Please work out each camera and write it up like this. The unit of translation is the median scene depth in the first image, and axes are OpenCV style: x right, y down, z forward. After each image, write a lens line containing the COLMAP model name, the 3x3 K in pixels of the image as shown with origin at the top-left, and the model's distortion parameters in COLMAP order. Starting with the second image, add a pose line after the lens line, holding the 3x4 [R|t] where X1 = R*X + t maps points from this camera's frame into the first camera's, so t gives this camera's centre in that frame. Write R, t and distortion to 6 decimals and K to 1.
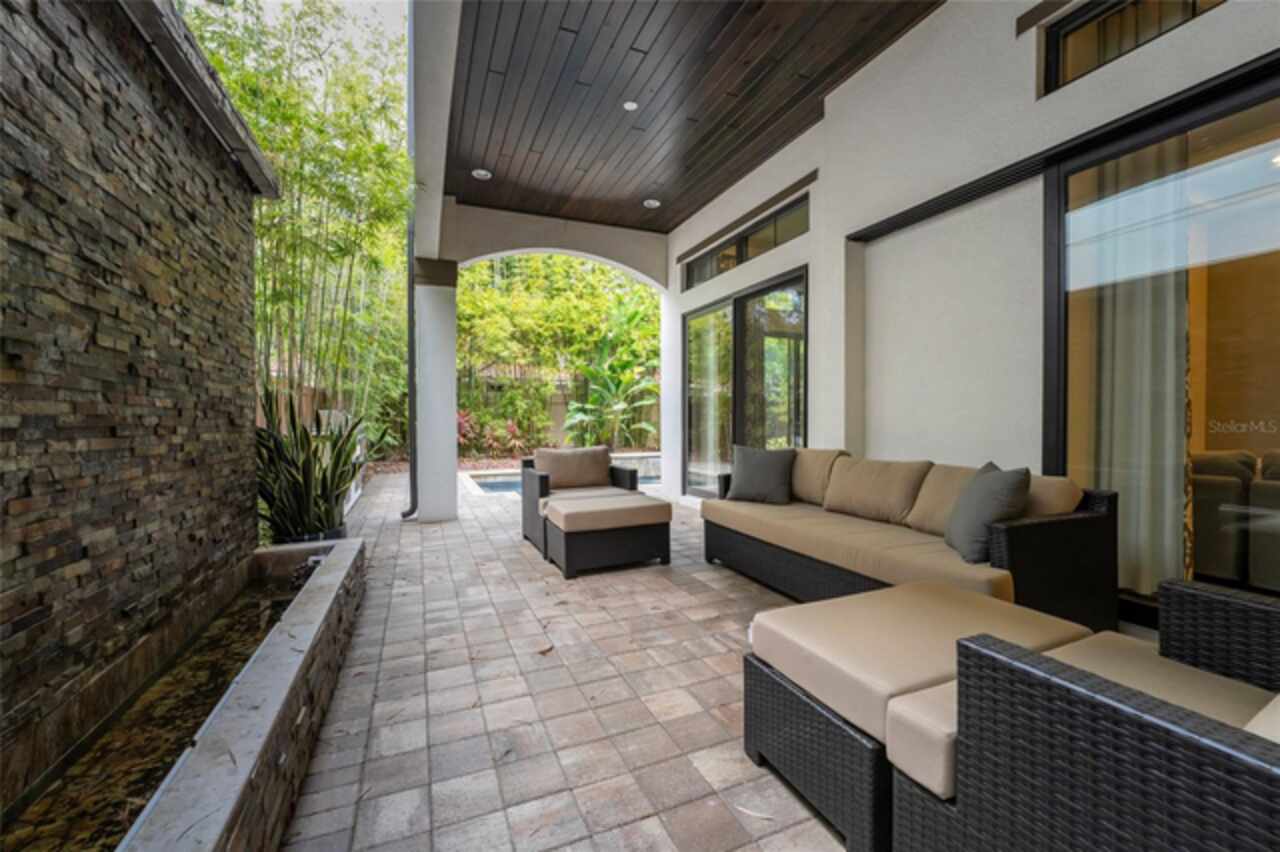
lens RADIAL K [[528.2, 0, 640.0], [0, 528.2, 426.0], [0, 0, 1]] dist [-0.001369, -0.000103]
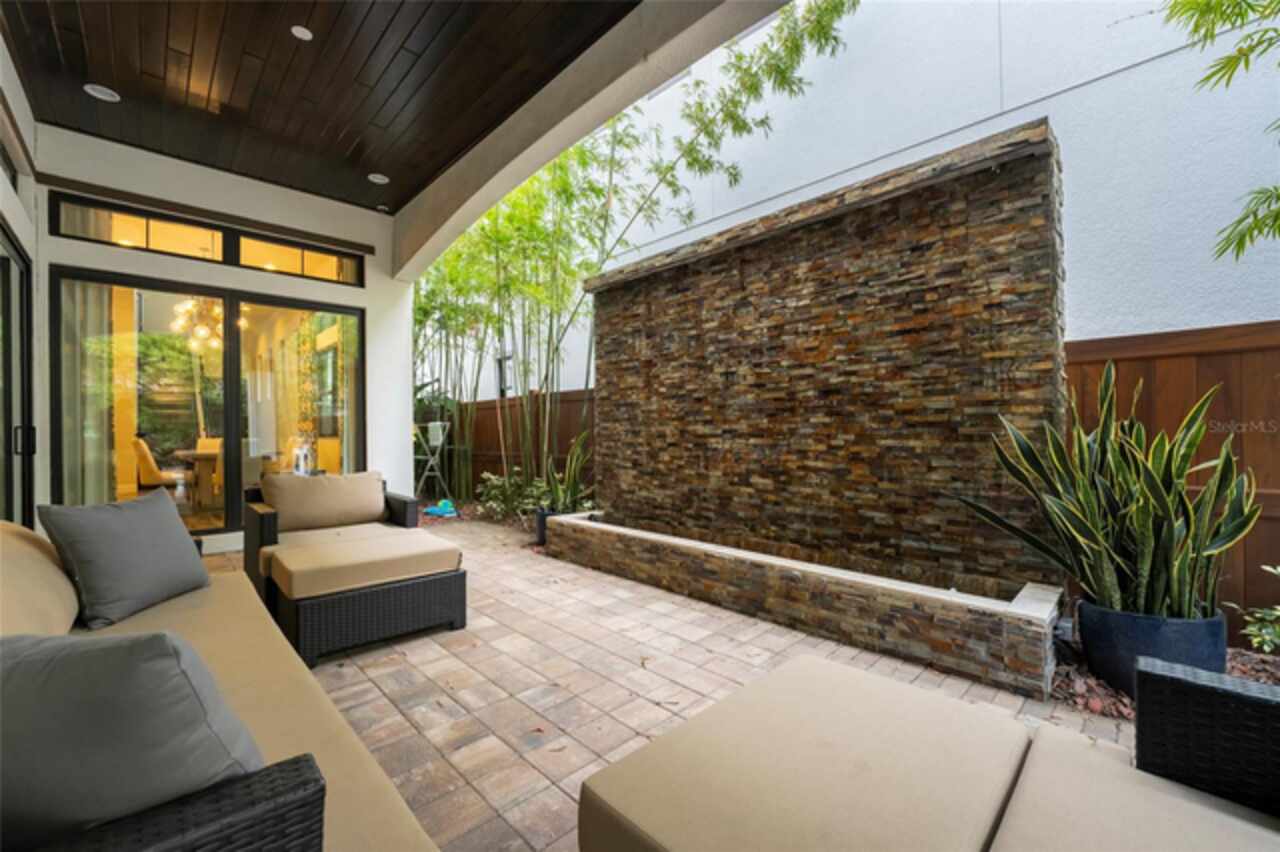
lens RADIAL K [[528.2, 0, 640.0], [0, 528.2, 426.0], [0, 0, 1]] dist [-0.001369, -0.000103]
pose [[-0.935969, 0.009592, -0.351951, 0.201369], [0.010131, 0.999949, 0.000309, -0.027890], [0.351936, -0.003277, -0.936018, 2.116606]]
